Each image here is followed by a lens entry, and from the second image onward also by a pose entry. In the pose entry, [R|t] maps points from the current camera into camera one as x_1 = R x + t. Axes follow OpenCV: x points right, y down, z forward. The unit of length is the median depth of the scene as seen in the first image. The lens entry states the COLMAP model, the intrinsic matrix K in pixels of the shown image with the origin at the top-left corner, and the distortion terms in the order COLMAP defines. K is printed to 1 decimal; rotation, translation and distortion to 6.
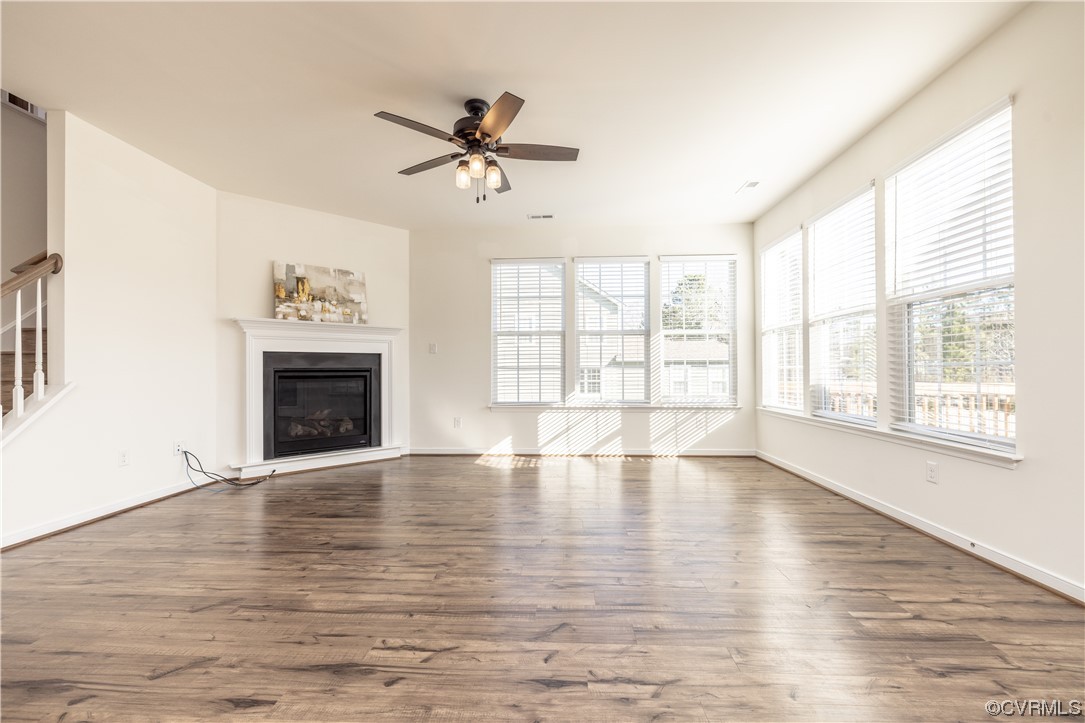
lens RADIAL K [[455.6, 0, 541.2], [0, 455.6, 364.4], [0, 0, 1]] dist [-0.003397, 0.000458]
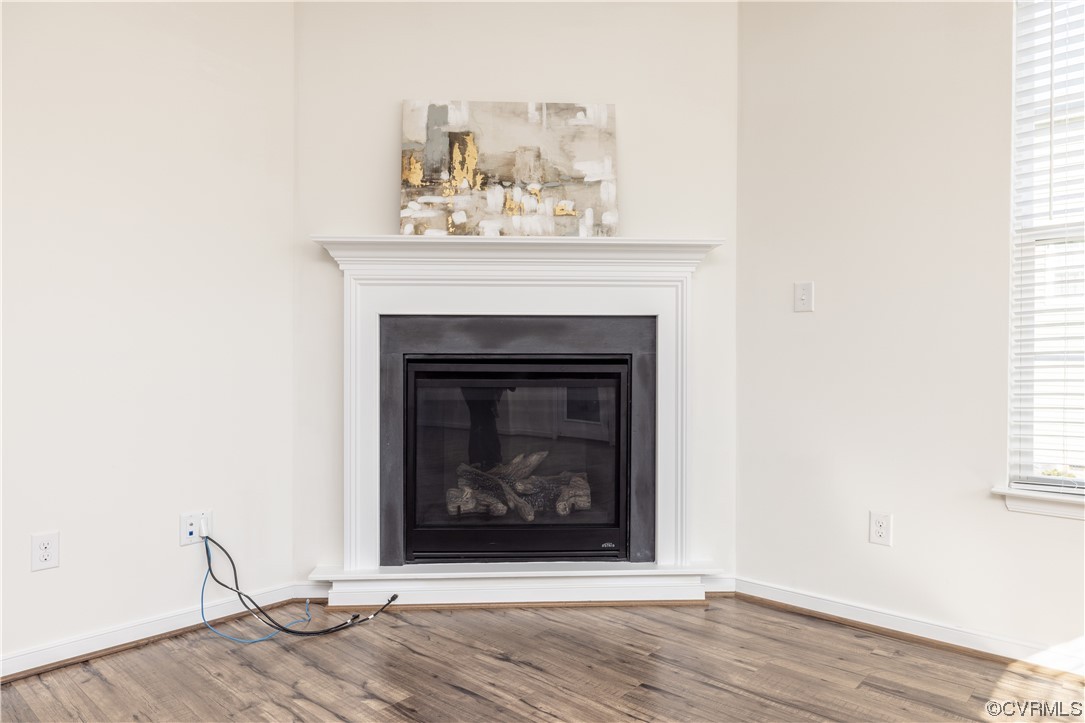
lens RADIAL K [[694.0, 0, 537.3], [0, 694.0, 354.2], [0, 0, 1]] dist [-0.005882, -0.002304]
pose [[0.779296, 0.007945, -0.626605, -0.077630], [0.000852, 0.999905, 0.013738, 0.000250], [0.626655, -0.011240, 0.779216, 0.542883]]
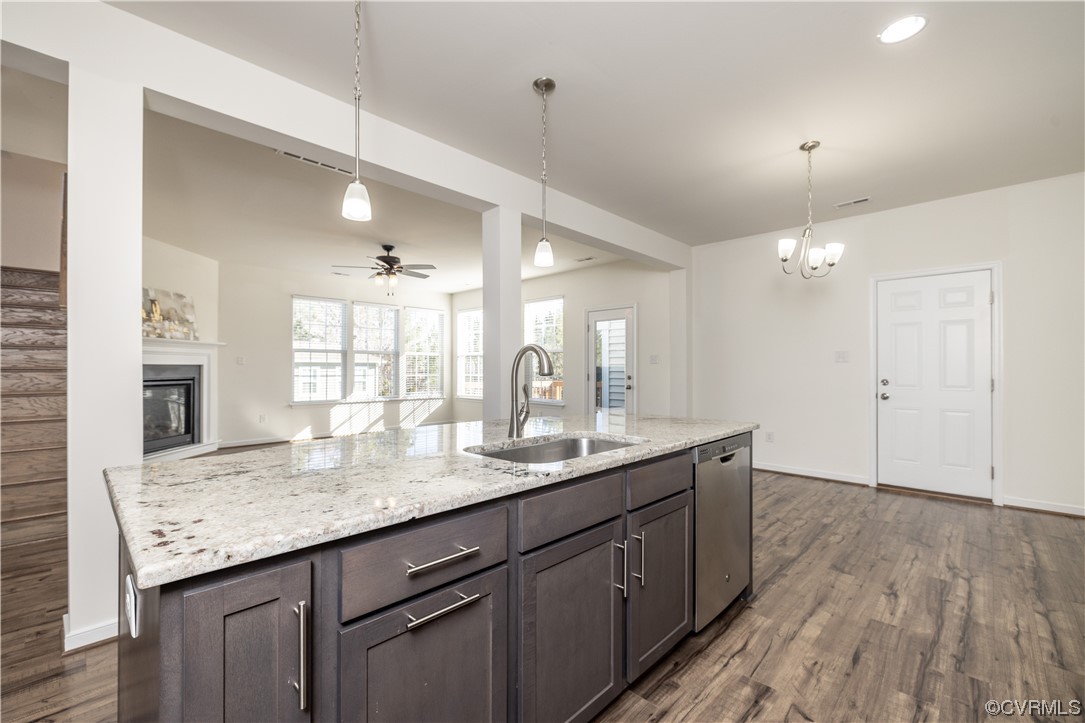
lens RADIAL K [[455.6, 0, 535.6], [0, 455.6, 362.6], [0, 0, 1]] dist [-0.003397, 0.000458]
pose [[0.654730, 0.016045, 0.755692, -0.746246], [-0.015339, 0.999851, -0.007940, -0.036904], [-0.755707, -0.006393, 0.654879, -0.477138]]
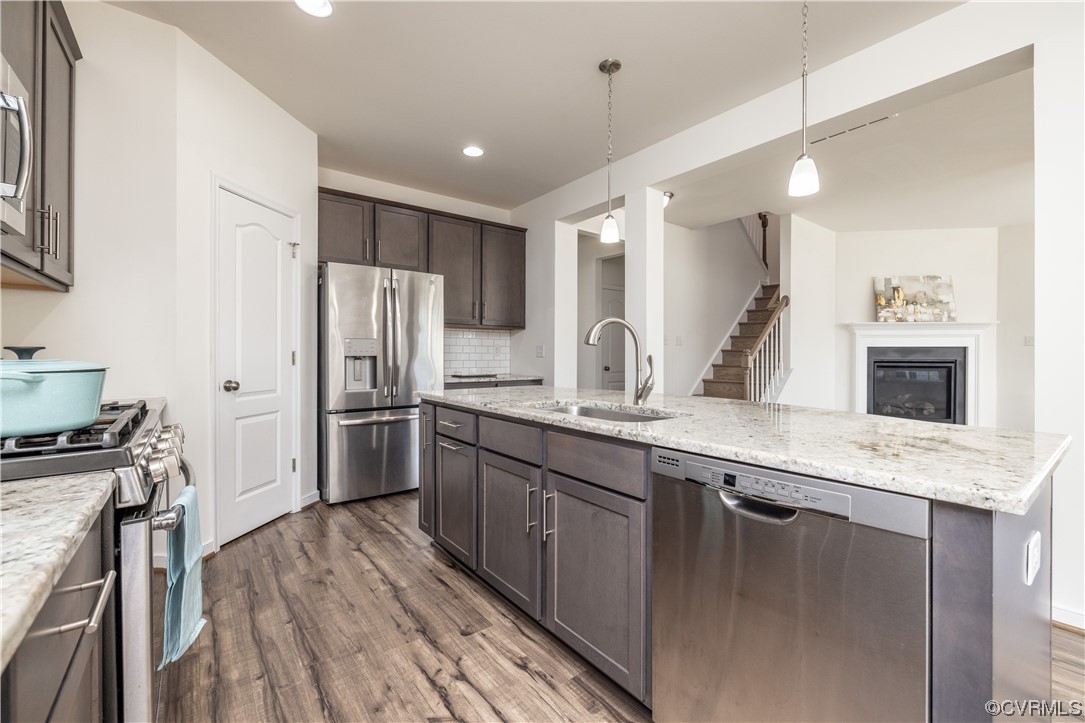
lens RADIAL K [[455.6, 0, 542.8], [0, 455.6, 356.0], [0, 0, 1]] dist [-0.003397, 0.000458]
pose [[0.659549, 0.012359, -0.751560, -0.222478], [0.003093, 0.999812, 0.019156, -0.028289], [0.751655, -0.014959, 0.659387, -0.544599]]
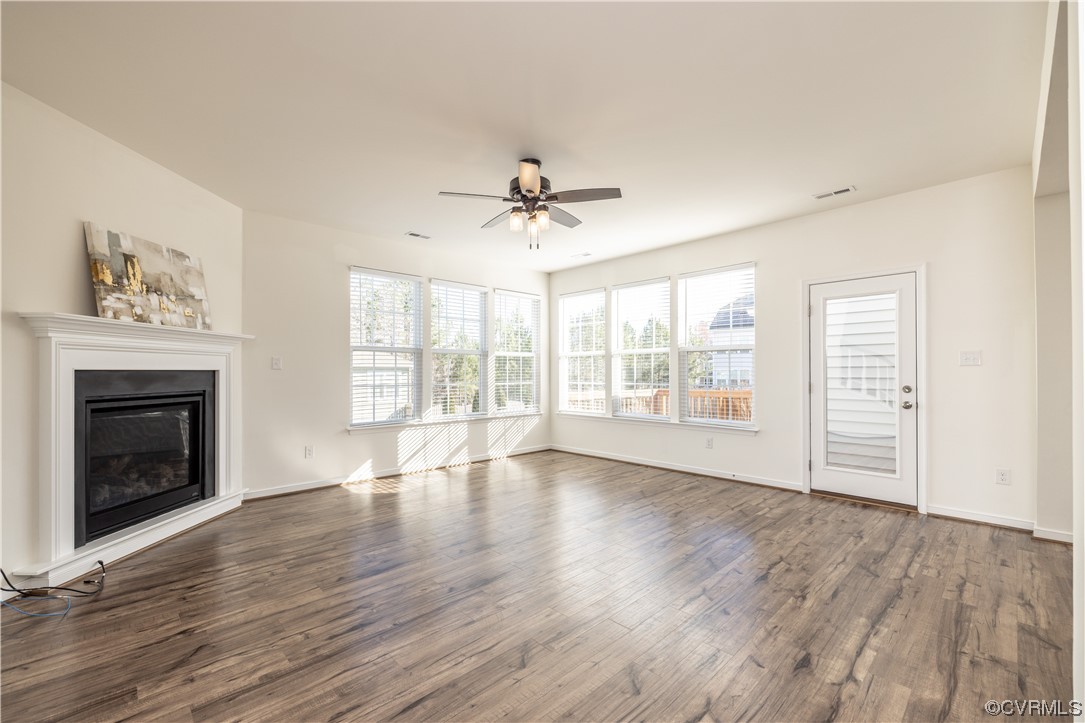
lens RADIAL K [[455.6, 0, 533.1], [0, 455.6, 367.4], [0, 0, 1]] dist [-0.003397, 0.000458]
pose [[0.685461, 0.011814, 0.728014, -0.590703], [-0.012014, 0.999916, -0.004915, -0.033844], [-0.728011, -0.005377, 0.685545, 0.134225]]
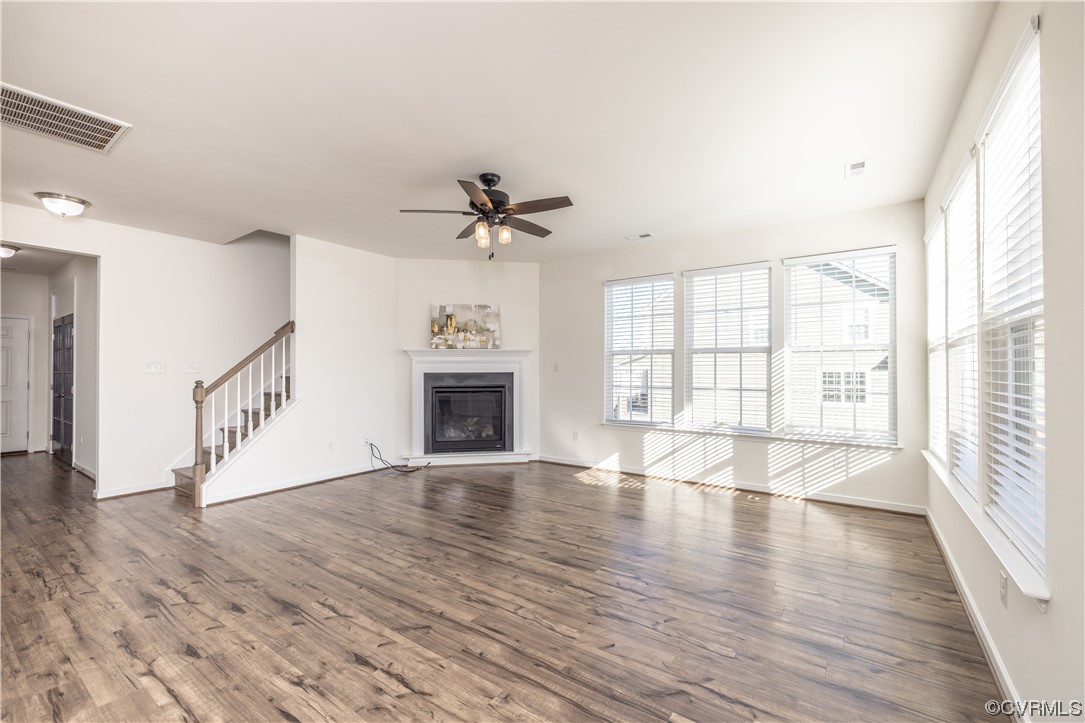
lens RADIAL K [[455.6, 0, 540.7], [0, 455.6, 362.0], [0, 0, 1]] dist [-0.003397, 0.000458]
pose [[0.845473, -0.002945, -0.534010, 0.370963], [0.004490, 0.999989, 0.001593, -0.057202], [0.533999, -0.003744, 0.845477, 0.045338]]
